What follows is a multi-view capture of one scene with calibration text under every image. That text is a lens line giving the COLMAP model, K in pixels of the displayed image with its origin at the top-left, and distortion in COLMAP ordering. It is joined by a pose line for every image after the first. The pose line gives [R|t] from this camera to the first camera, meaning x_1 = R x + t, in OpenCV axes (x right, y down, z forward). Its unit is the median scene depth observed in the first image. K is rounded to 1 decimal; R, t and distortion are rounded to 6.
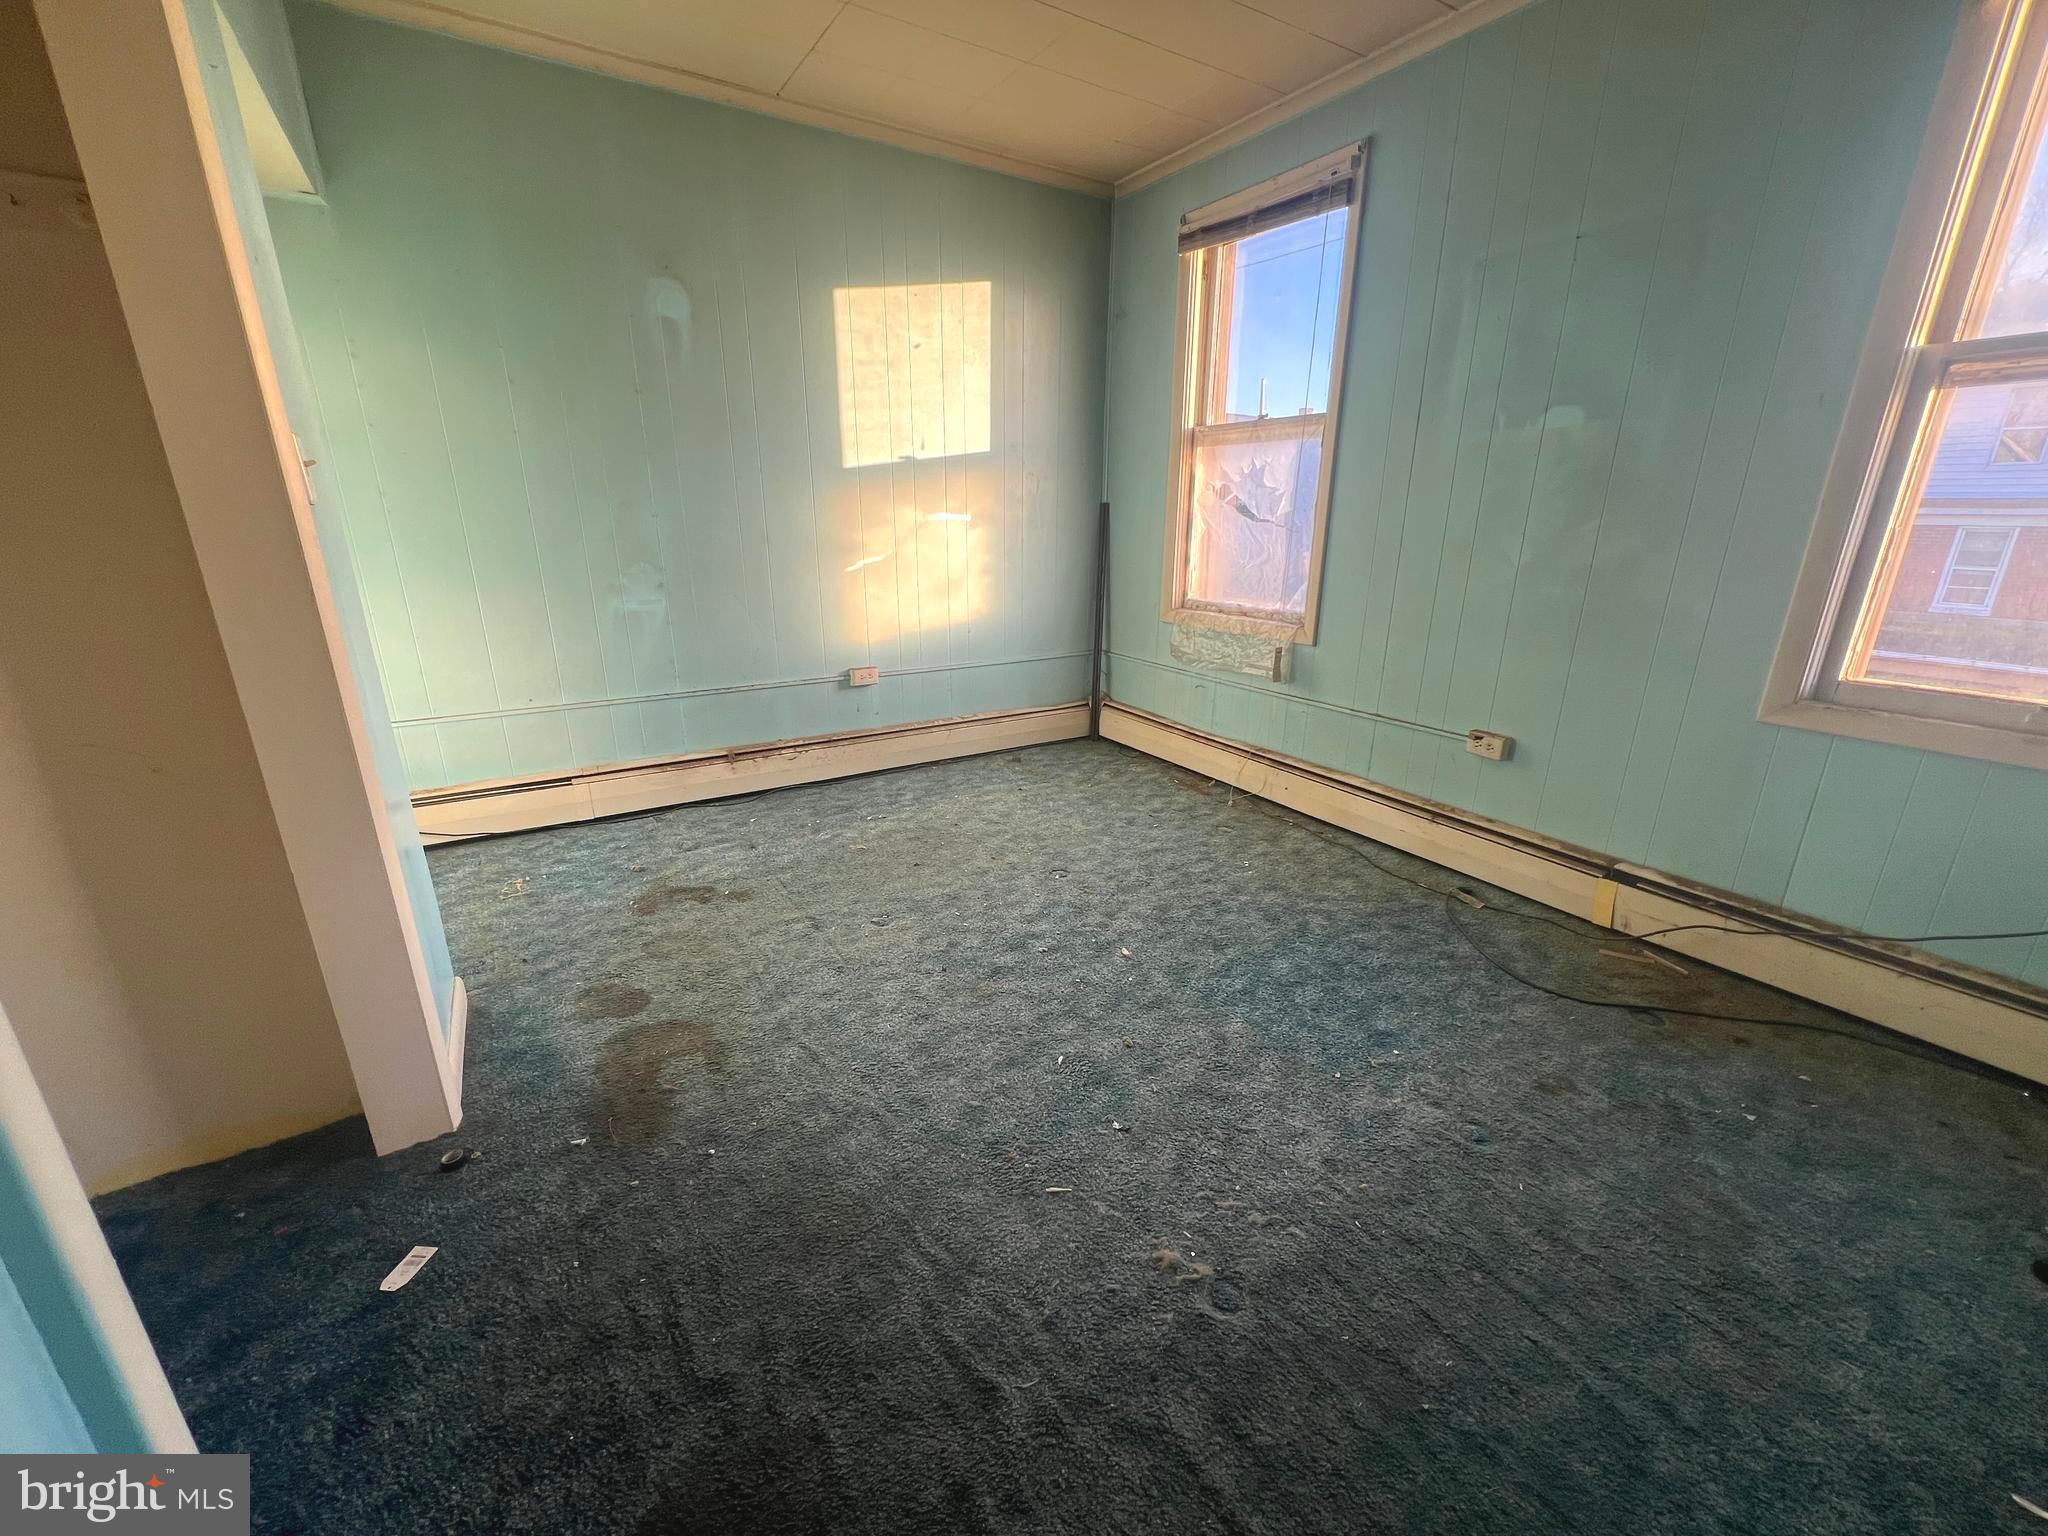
lens RADIAL K [[809.3, 0, 1019.2], [0, 809.3, 770.6], [0, 0, 1]] dist [0.000560, -0.000620]
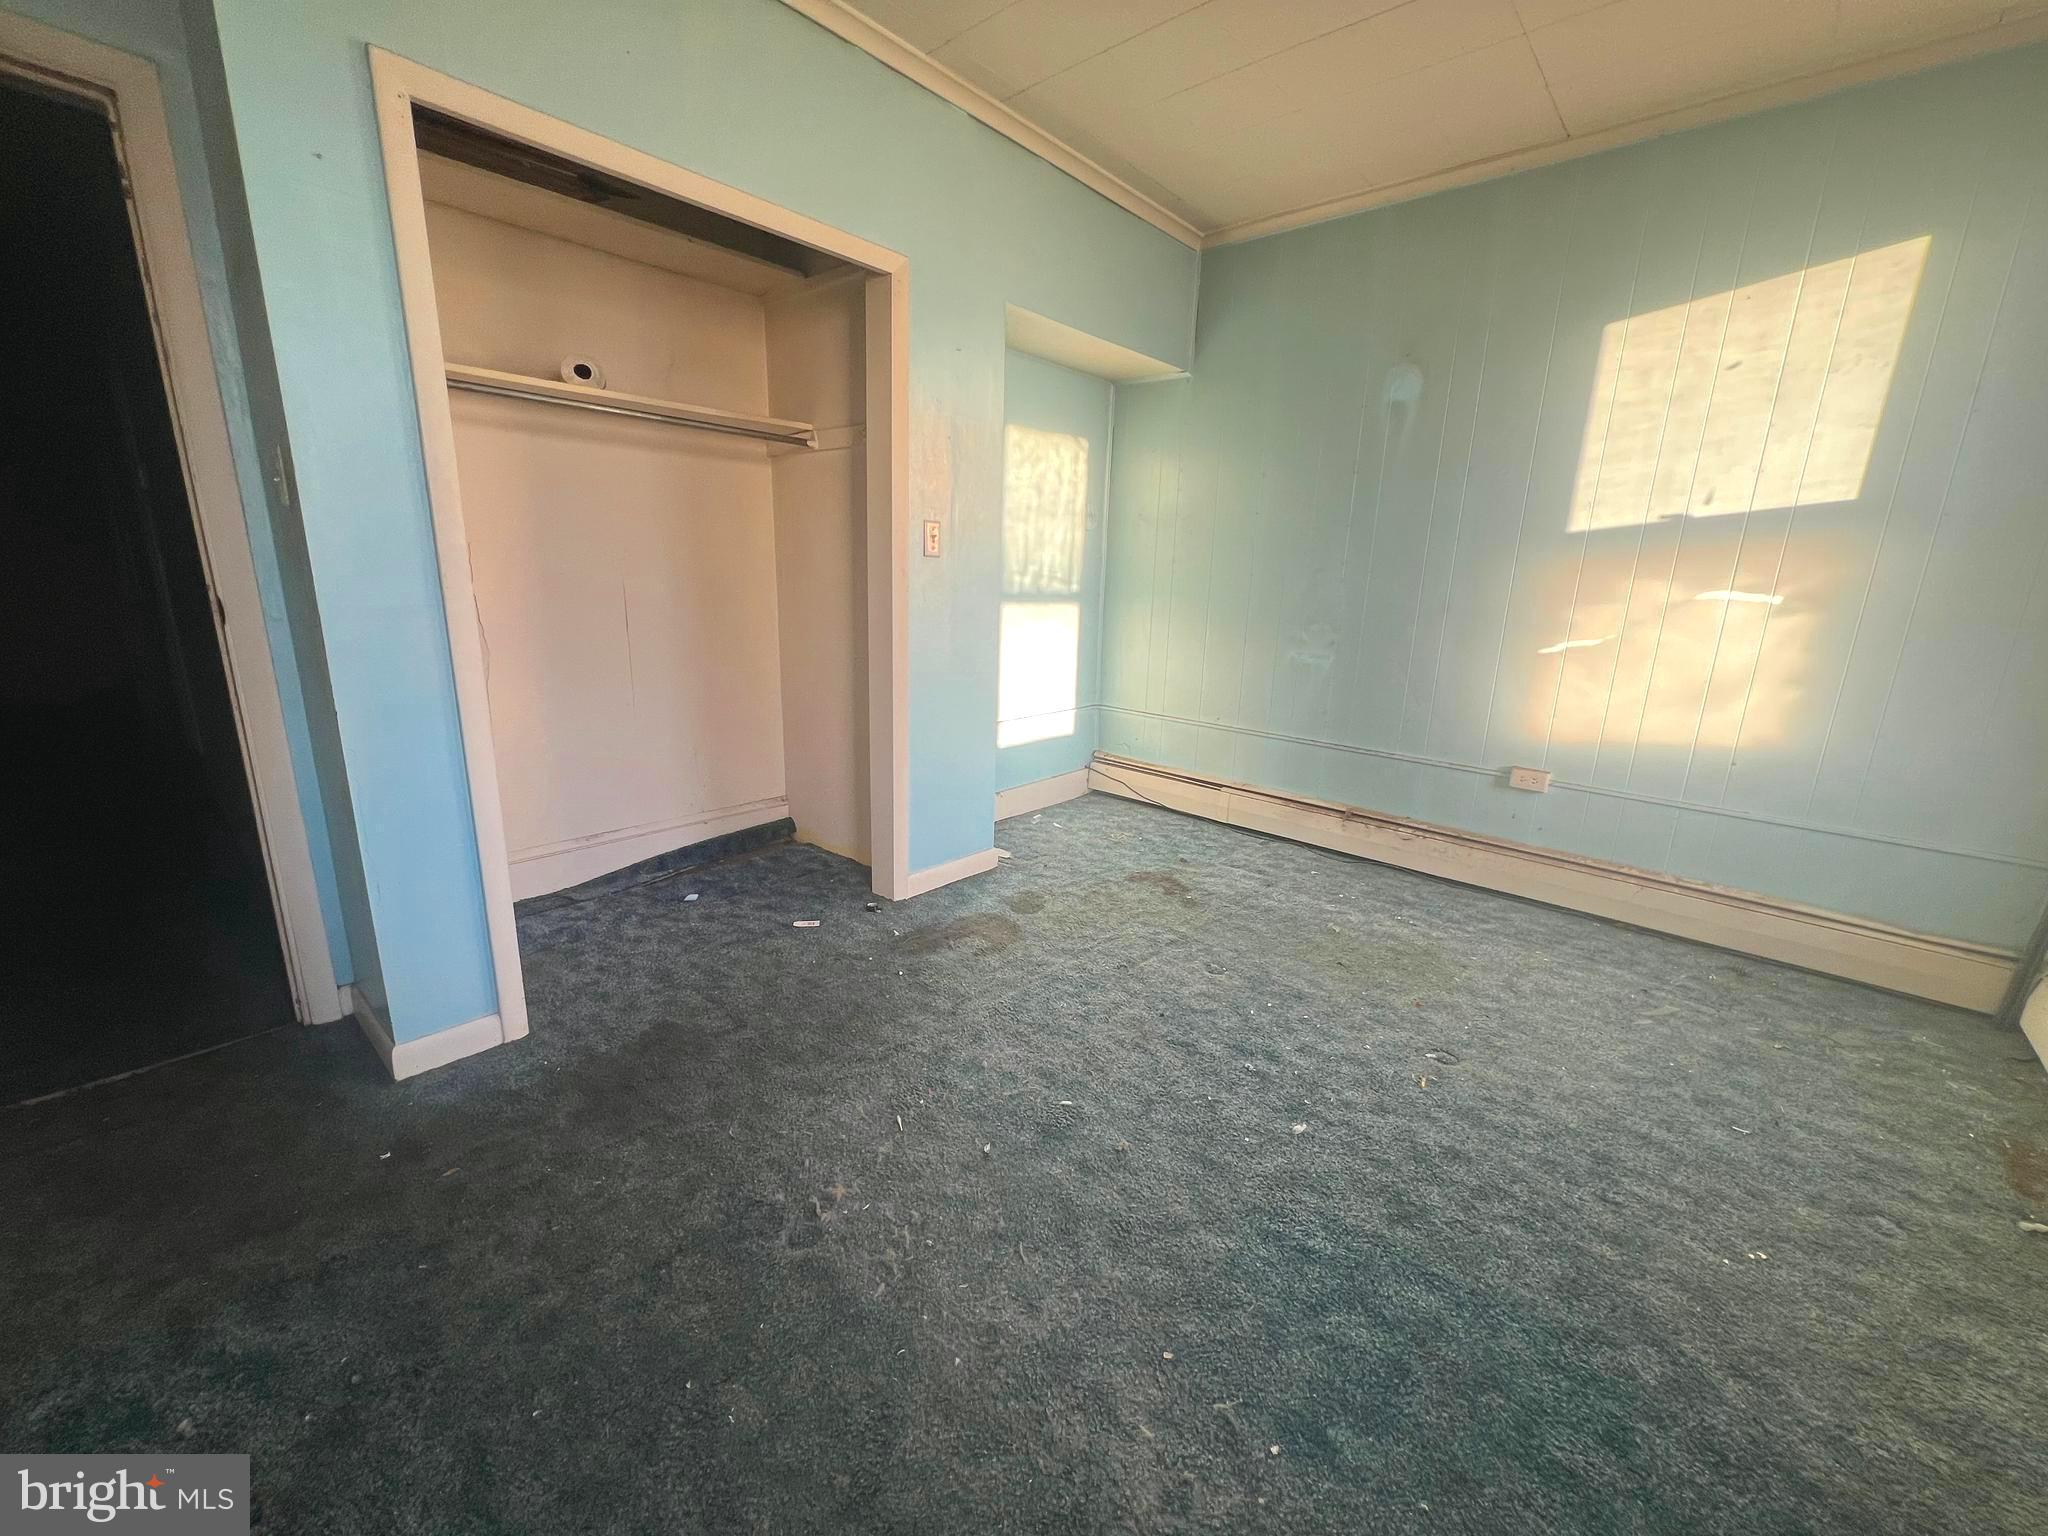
lens RADIAL K [[809.3, 0, 1019.6], [0, 809.3, 768.6], [0, 0, 1]] dist [0.000560, -0.000620]
pose [[0.283406, 0.234212, -0.929960, 0.474523], [-0.326488, 0.935355, 0.136073, -0.077659], [0.901713, 0.265057, 0.341553, 0.277977]]
